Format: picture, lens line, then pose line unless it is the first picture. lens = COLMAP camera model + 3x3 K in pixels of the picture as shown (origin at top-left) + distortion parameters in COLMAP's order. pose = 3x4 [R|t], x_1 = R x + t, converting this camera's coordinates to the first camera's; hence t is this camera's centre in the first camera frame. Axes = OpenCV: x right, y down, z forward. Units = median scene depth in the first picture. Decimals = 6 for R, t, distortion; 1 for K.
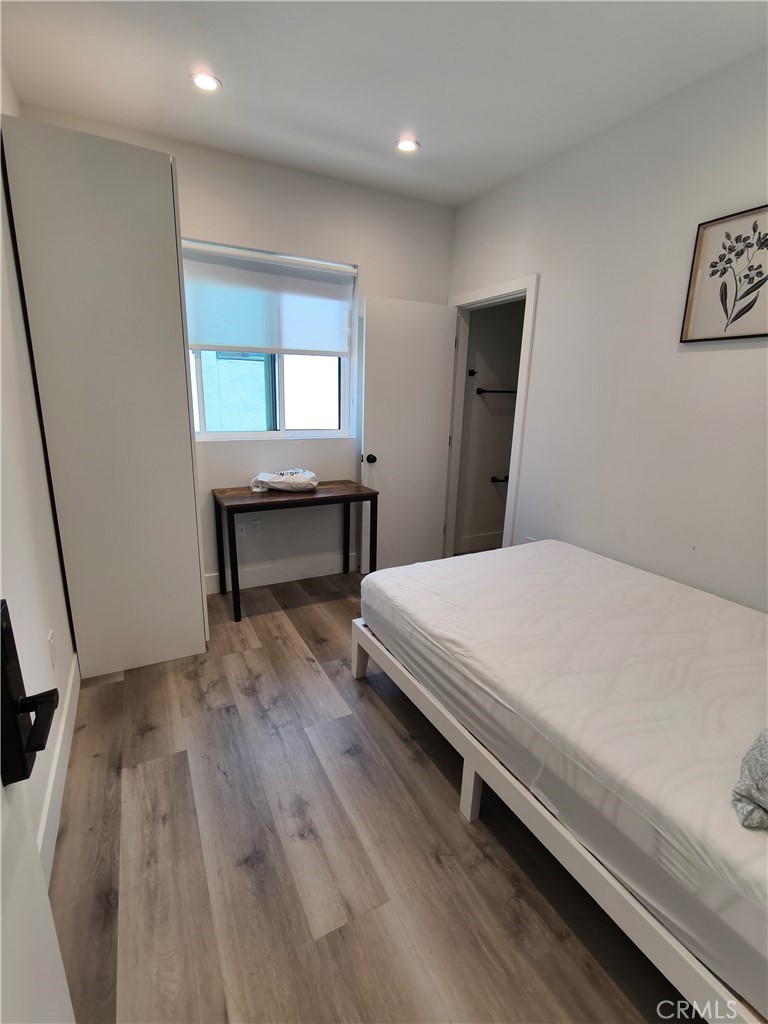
lens RADIAL K [[469.9, 0, 387.0], [0, 469.9, 512.5], [0, 0, 1]] dist [0.002773, -0.002747]
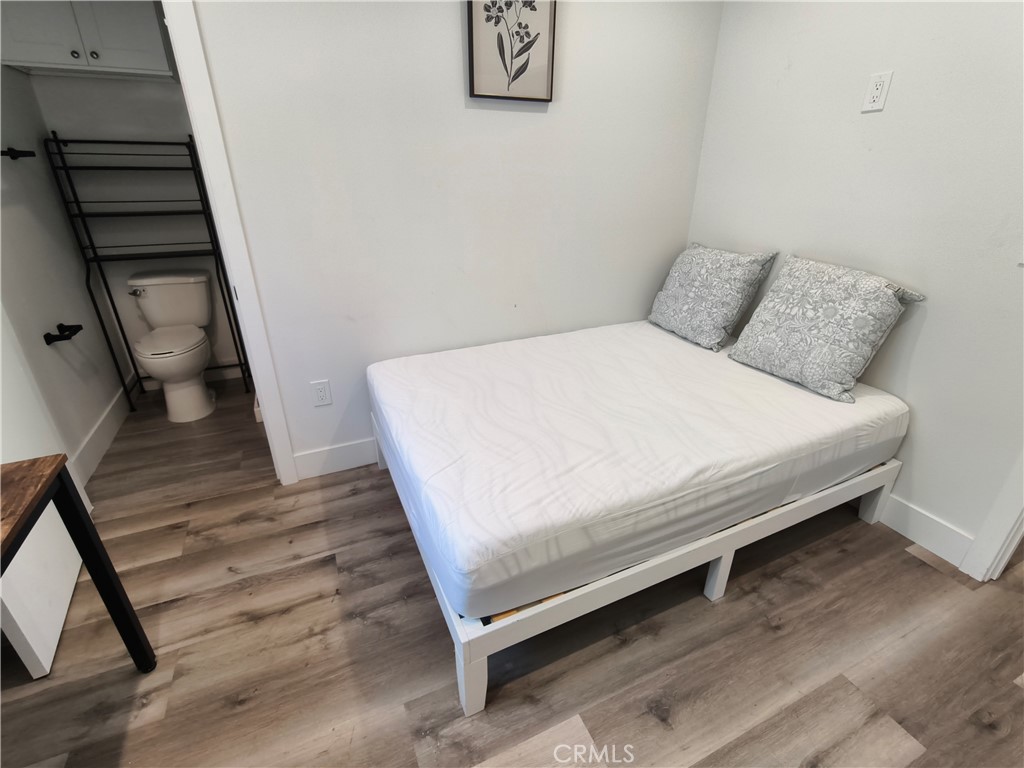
lens RADIAL K [[469.9, 0, 516.7], [0, 469.9, 383.0], [0, 0, 1]] dist [0.002773, -0.002747]
pose [[0.058563, -0.437258, 0.897427, -0.474360], [0.242322, 0.878310, 0.412130, -0.247587], [-0.968427, 0.193330, 0.157394, 0.957886]]
